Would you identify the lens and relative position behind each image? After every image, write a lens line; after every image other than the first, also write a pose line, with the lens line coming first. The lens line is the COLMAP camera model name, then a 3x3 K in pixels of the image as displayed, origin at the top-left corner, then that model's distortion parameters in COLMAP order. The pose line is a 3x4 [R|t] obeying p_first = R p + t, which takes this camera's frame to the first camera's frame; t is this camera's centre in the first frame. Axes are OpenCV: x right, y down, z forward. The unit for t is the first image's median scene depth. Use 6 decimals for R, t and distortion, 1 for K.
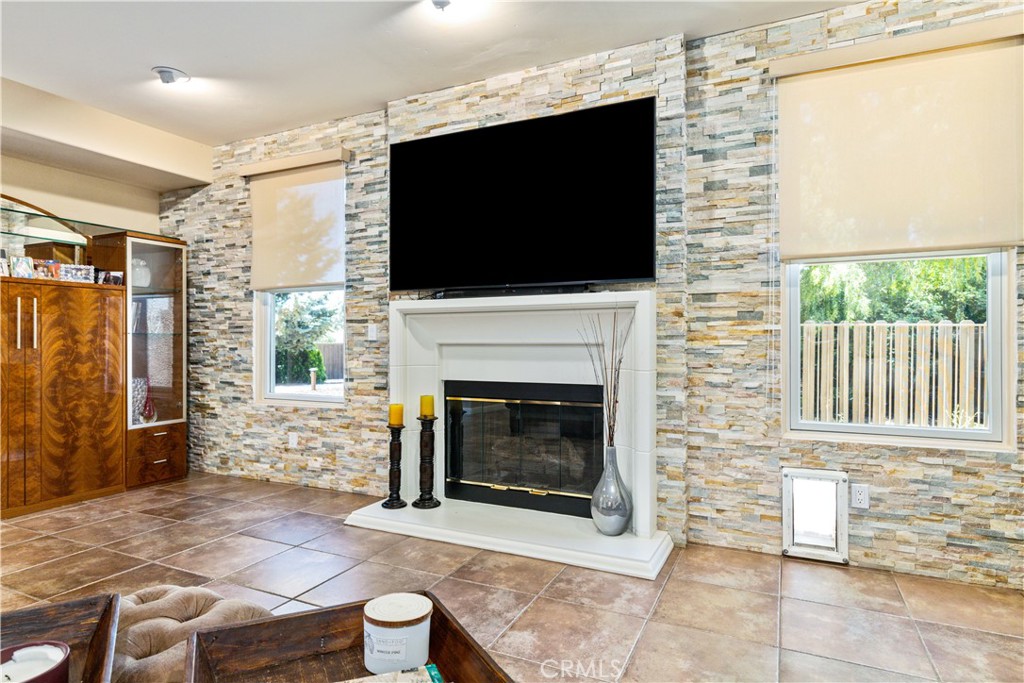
lens RADIAL K [[567.0, 0, 509.1], [0, 567.0, 339.0], [0, 0, 1]] dist [0.002232, 0.000886]
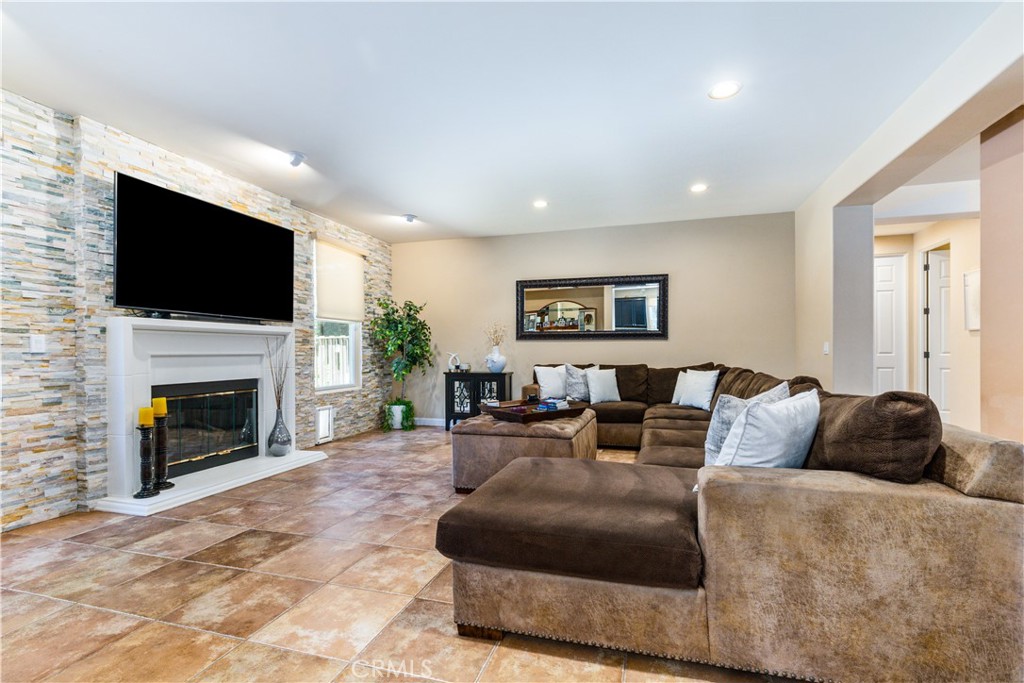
lens RADIAL K [[466.6, 0, 524.1], [0, 466.6, 349.7], [0, 0, 1]] dist [0.008844, -0.003982]
pose [[-0.172965, 0.008596, 0.984890, -1.325042], [0.004162, 0.999959, -0.007996, 0.008724], [-0.984919, 0.002716, -0.172994, 0.424370]]
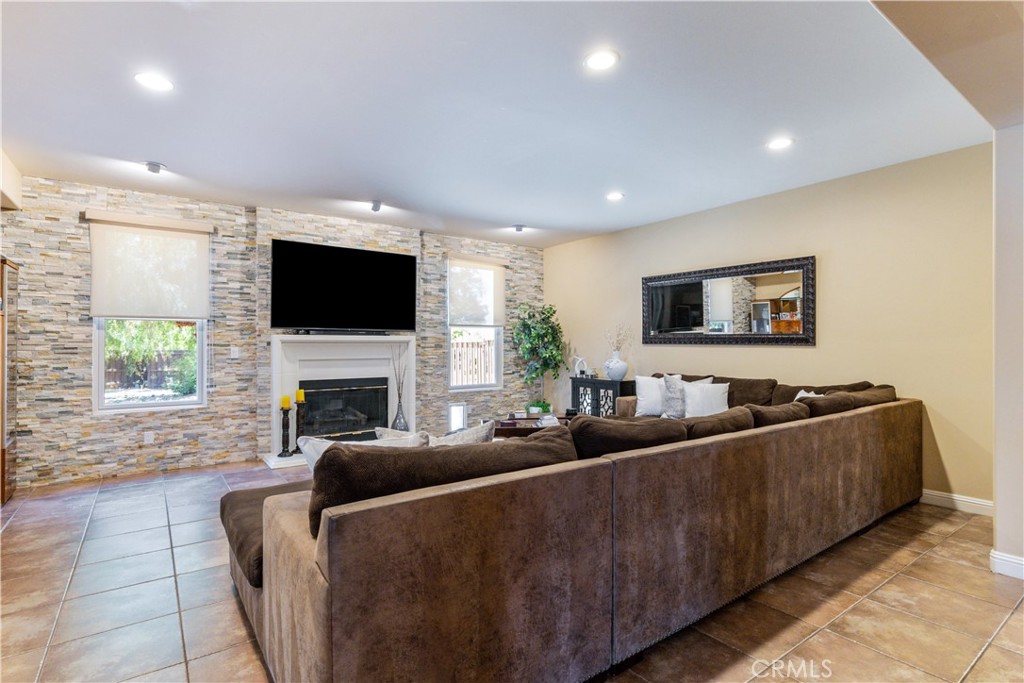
lens RADIAL K [[508.6, 0, 512.0], [0, 508.6, 341.2], [0, 0, 1]] dist [0.004881, -0.002984]
pose [[0.461364, 0.009907, 0.887156, -1.294584], [-0.003837, 0.999951, -0.009171, -0.039062], [-0.887203, 0.000828, 0.461379, -0.317154]]
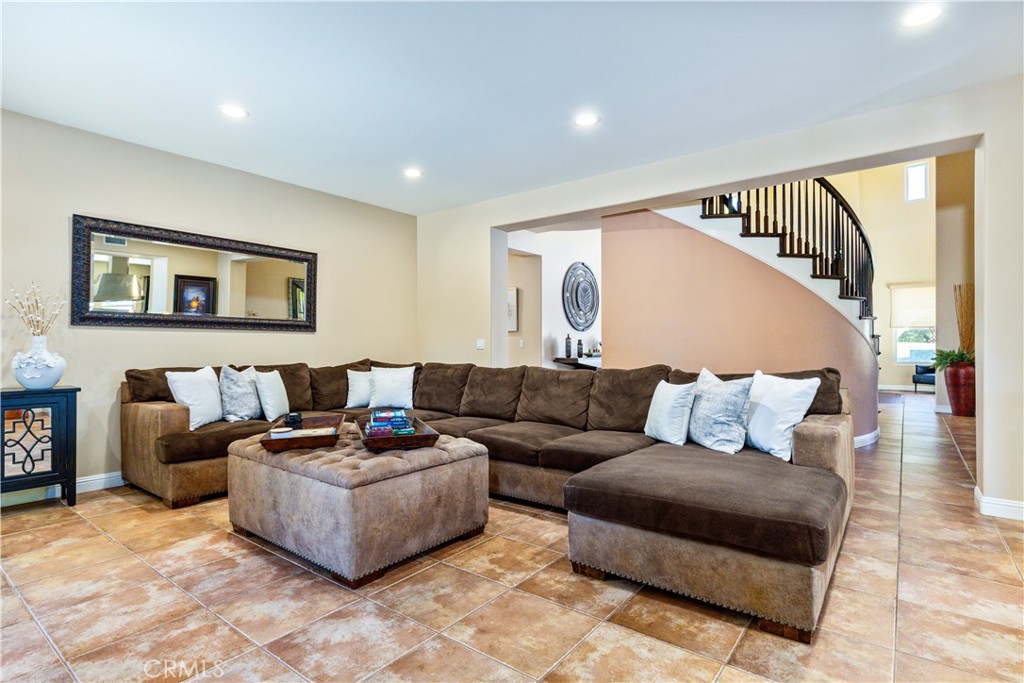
lens RADIAL K [[508.6, 0, 509.2], [0, 508.6, 338.3], [0, 0, 1]] dist [0.004881, -0.002984]
pose [[-0.975660, 0.008998, 0.219102, -0.624105], [0.006320, 0.999897, -0.012920, 0.001436], [-0.219196, -0.011221, -0.975616, 0.995136]]
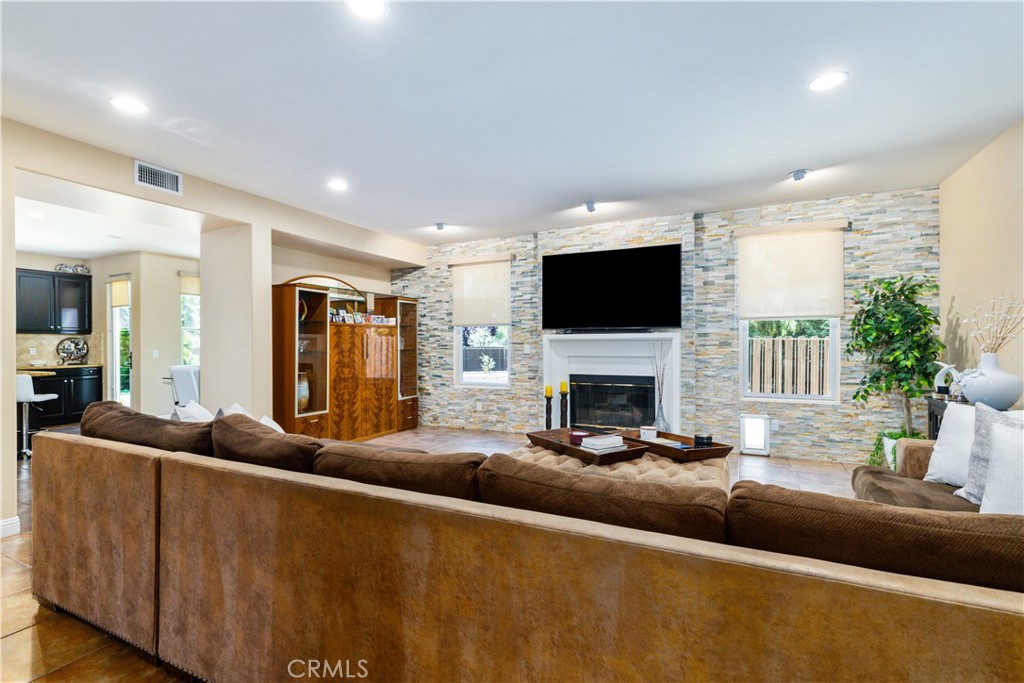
lens RADIAL K [[466.6, 0, 514.0], [0, 466.6, 342.1], [0, 0, 1]] dist [0.008844, -0.003982]
pose [[0.999998, -0.001225, 0.001301, -0.338852], [0.001223, 0.999999, 0.001098, -0.045625], [-0.001302, -0.001097, 0.999999, -0.692398]]
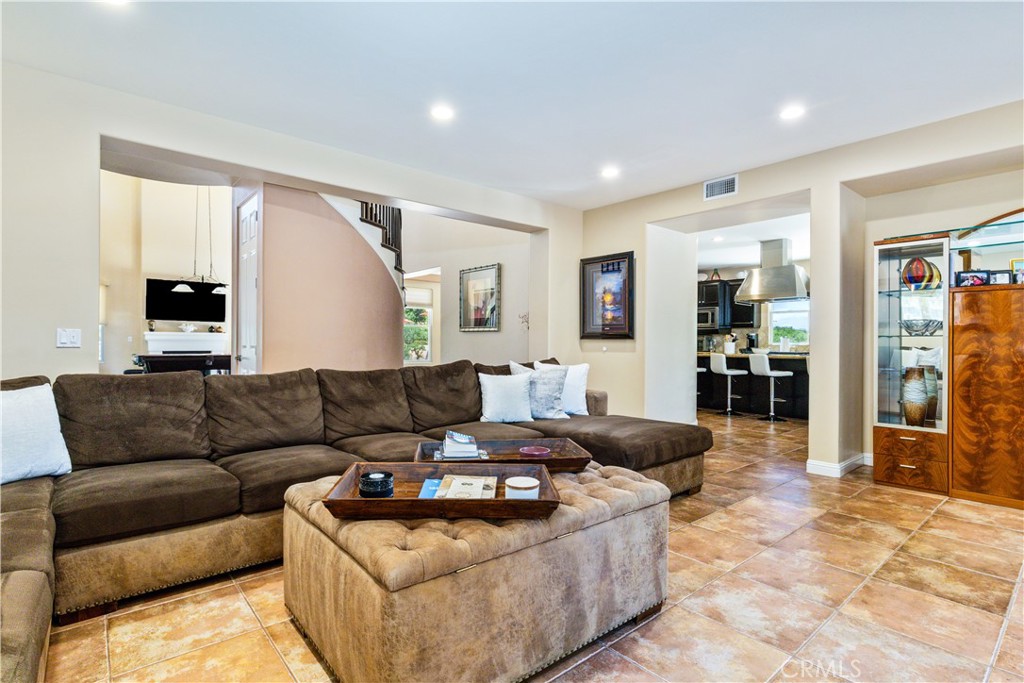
lens RADIAL K [[508.6, 0, 509.3], [0, 508.6, 339.5], [0, 0, 1]] dist [0.004881, -0.002984]
pose [[-0.406856, -0.007286, -0.913463, 0.331763], [-0.003225, 0.999973, -0.006539, 0.004238], [0.913487, 0.000286, -0.406869, 0.476527]]
